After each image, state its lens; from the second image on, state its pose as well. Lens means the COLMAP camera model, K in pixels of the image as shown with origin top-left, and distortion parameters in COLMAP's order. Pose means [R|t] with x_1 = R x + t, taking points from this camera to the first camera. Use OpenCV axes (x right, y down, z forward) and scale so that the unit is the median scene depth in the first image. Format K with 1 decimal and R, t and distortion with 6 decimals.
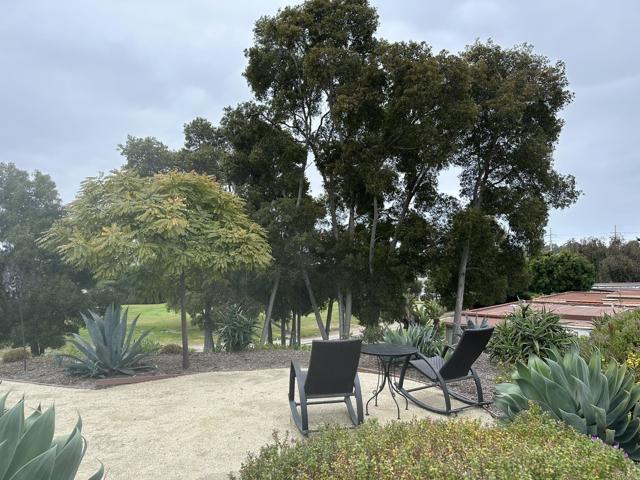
lens RADIAL K [[447.8, 0, 320.3], [0, 447.8, 240.1], [0, 0, 1]] dist [0.070232, -0.088734]
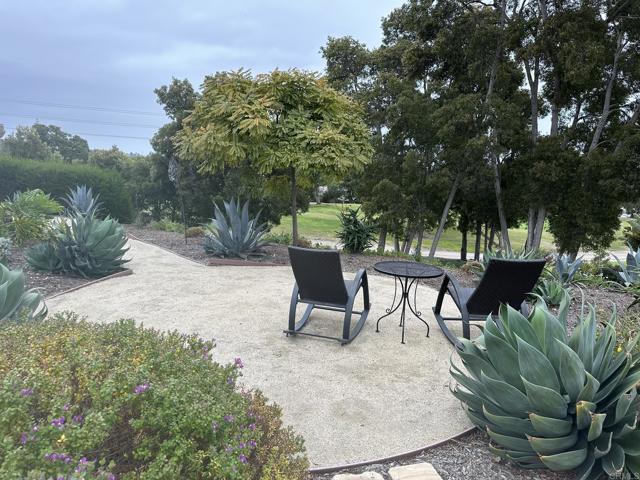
lens RADIAL K [[447.8, 0, 320.9], [0, 447.8, 239.1], [0, 0, 1]] dist [0.070232, -0.088734]
pose [[0.868937, 0.117472, -0.480779, 0.133970], [-0.016152, 0.977637, 0.209680, 0.001580], [0.494658, -0.174433, 0.851403, 0.055993]]
